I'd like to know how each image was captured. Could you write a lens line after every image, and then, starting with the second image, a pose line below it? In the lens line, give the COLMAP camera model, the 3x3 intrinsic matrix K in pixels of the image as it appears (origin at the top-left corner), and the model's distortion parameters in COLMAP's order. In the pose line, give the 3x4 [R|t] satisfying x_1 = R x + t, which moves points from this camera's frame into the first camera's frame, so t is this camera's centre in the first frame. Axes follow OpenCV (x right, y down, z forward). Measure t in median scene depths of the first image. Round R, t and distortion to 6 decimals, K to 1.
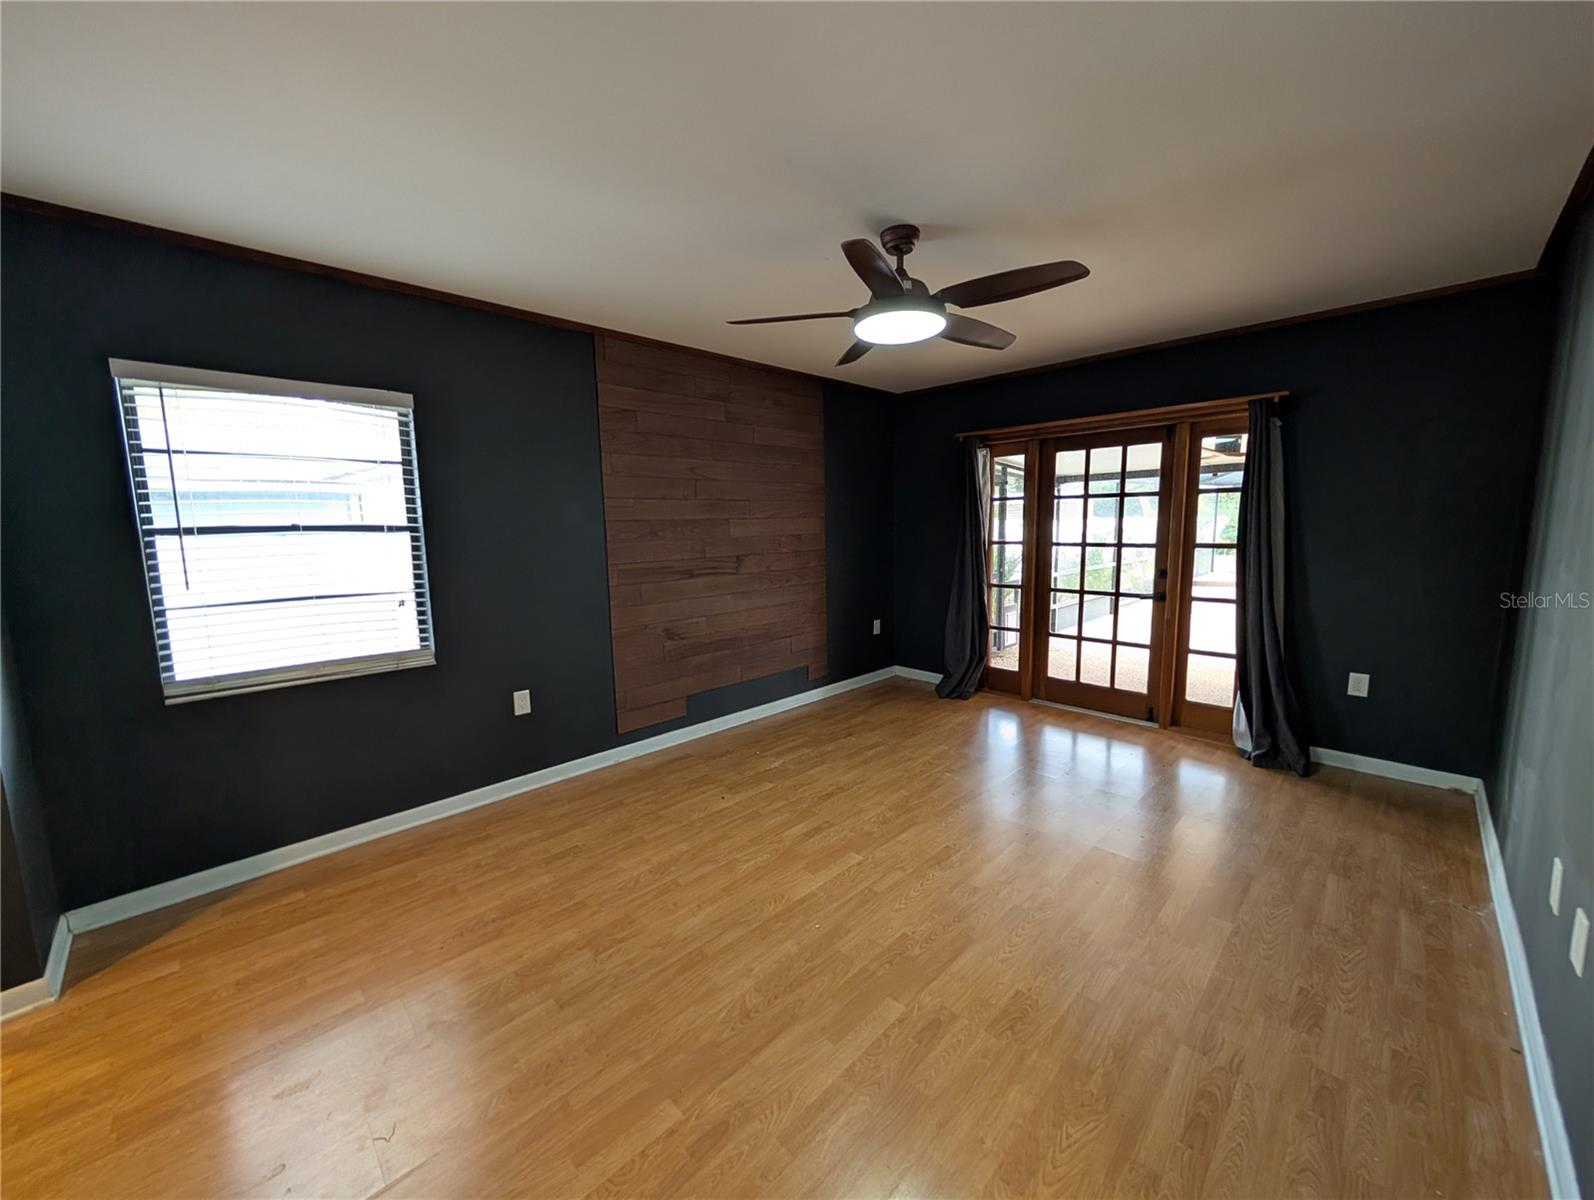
lens RADIAL K [[605.5, 0, 796.0], [0, 605.5, 601.1], [0, 0, 1]] dist [-0.001220, 0.000123]
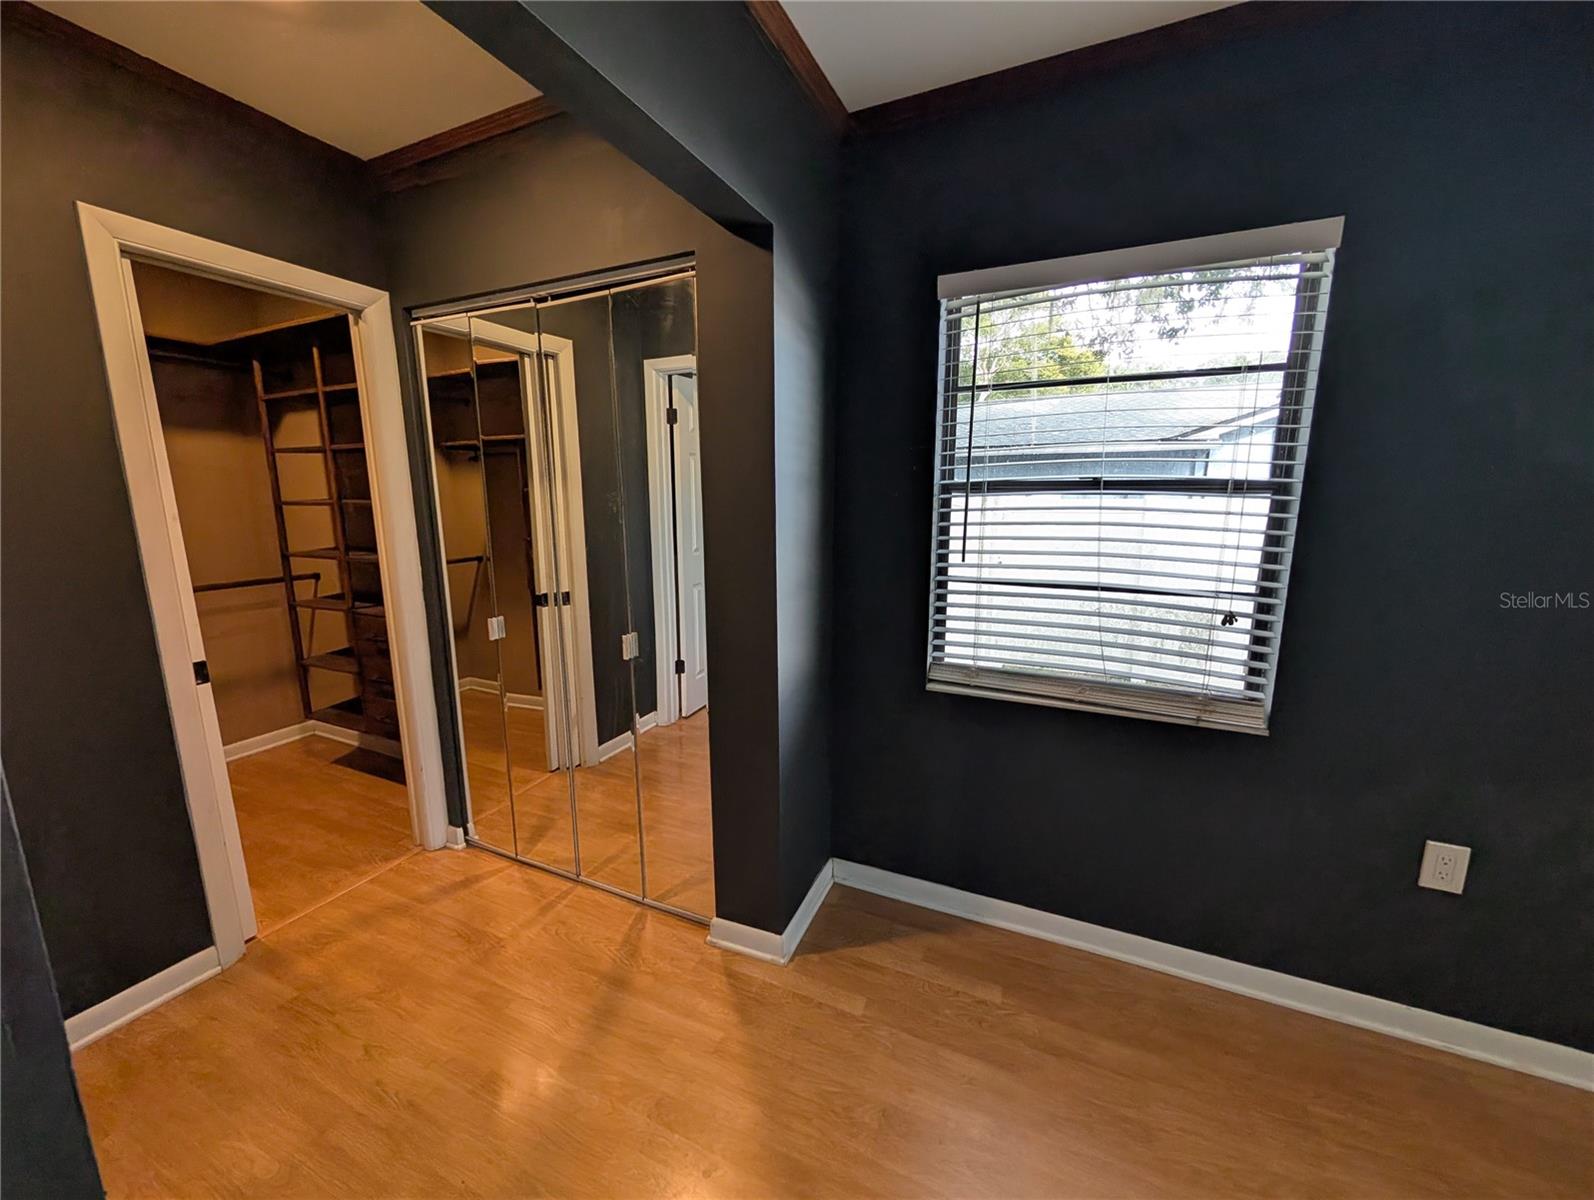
lens RADIAL K [[605.5, 0, 796.0], [0, 605.5, 601.1], [0, 0, 1]] dist [-0.001220, 0.000123]
pose [[0.357272, 0.180216, -0.916449, -0.268595], [-0.119135, 0.981987, 0.146660, -0.046330], [0.926371, 0.056783, 0.372307, 0.395628]]
